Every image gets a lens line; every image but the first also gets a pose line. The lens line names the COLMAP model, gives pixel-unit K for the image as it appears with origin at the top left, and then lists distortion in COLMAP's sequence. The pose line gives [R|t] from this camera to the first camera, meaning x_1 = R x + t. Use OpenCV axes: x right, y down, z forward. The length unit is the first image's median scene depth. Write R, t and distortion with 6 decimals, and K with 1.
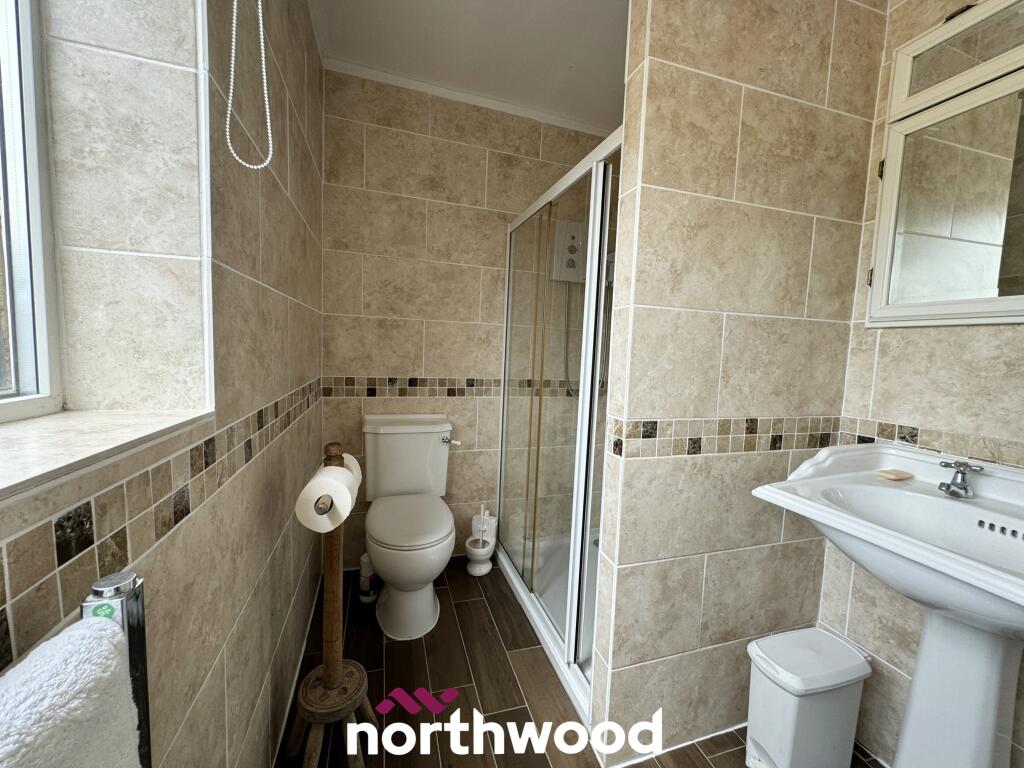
lens RADIAL K [[408.9, 0, 513.6], [0, 408.9, 383.6], [0, 0, 1]] dist [-0.003830, 0.000510]
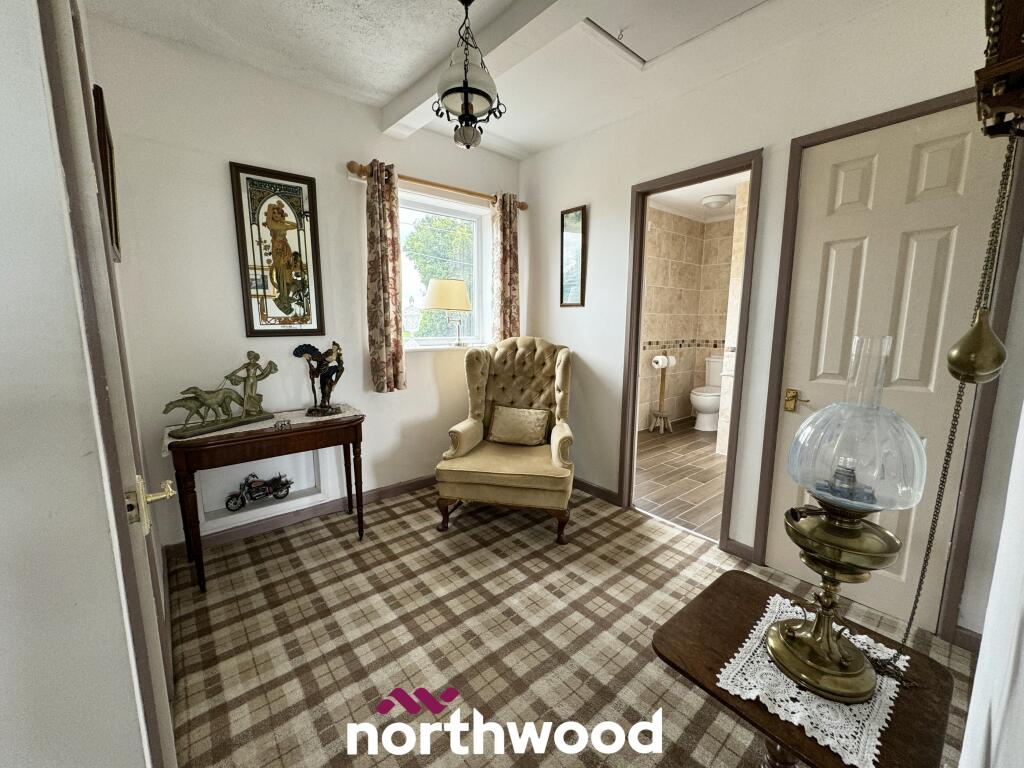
lens RADIAL K [[408.9, 0, 511.8], [0, 408.9, 382.9], [0, 0, 1]] dist [-0.003830, 0.000510]
pose [[0.362023, 0.100316, -0.926756, 2.647537], [-0.070623, 0.994287, 0.080038, 0.230539], [0.929490, 0.036475, 0.367040, -1.797186]]
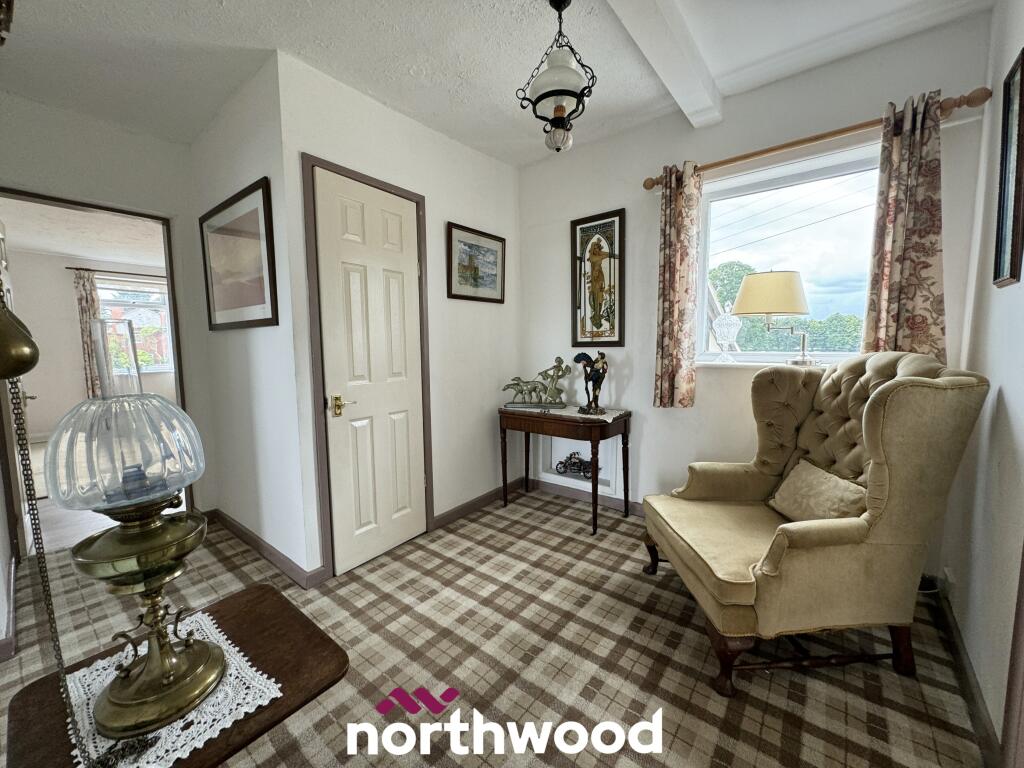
lens RADIAL K [[408.9, 0, 512.8], [0, 408.9, 384.5], [0, 0, 1]] dist [-0.003830, 0.000510]
pose [[-0.841464, 0.017467, -0.540031, -0.375186], [-0.073378, 0.986523, 0.146244, -0.267164], [0.535308, 0.162685, -0.828842, 6.605589]]
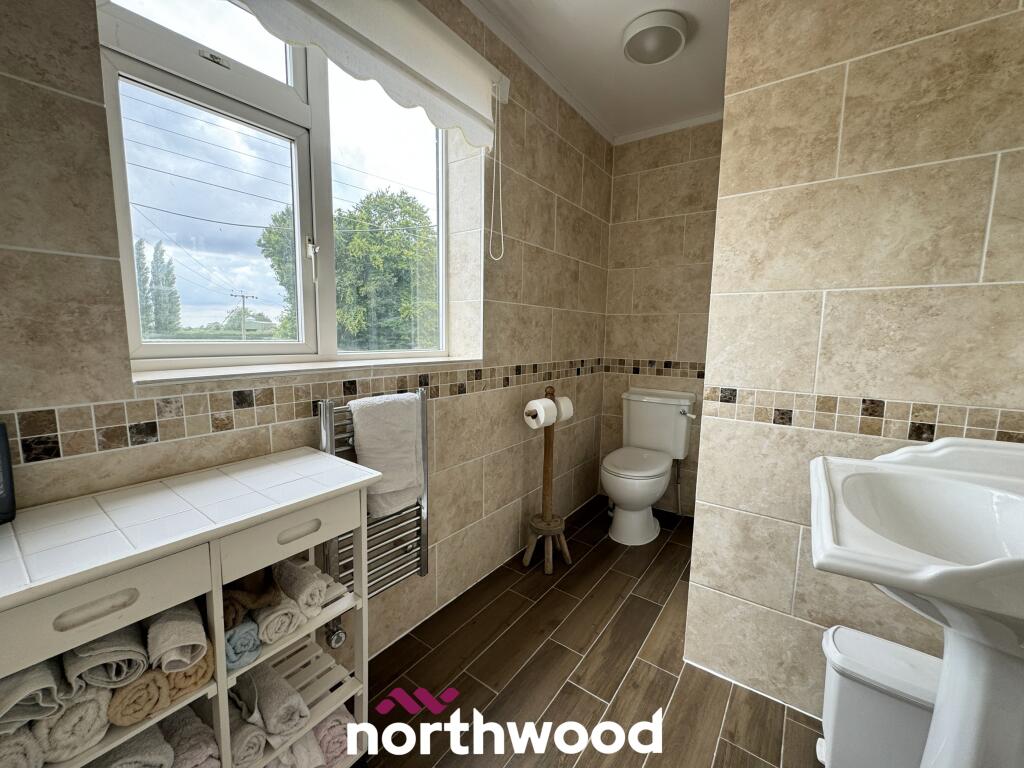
lens RADIAL K [[408.9, 0, 512.3], [0, 408.9, 383.0], [0, 0, 1]] dist [-0.003830, 0.000510]
pose [[0.594471, 0.066388, -0.801372, 0.865051], [-0.062883, 0.997372, 0.035977, 0.068144], [0.801655, 0.029005, 0.597083, -0.220759]]
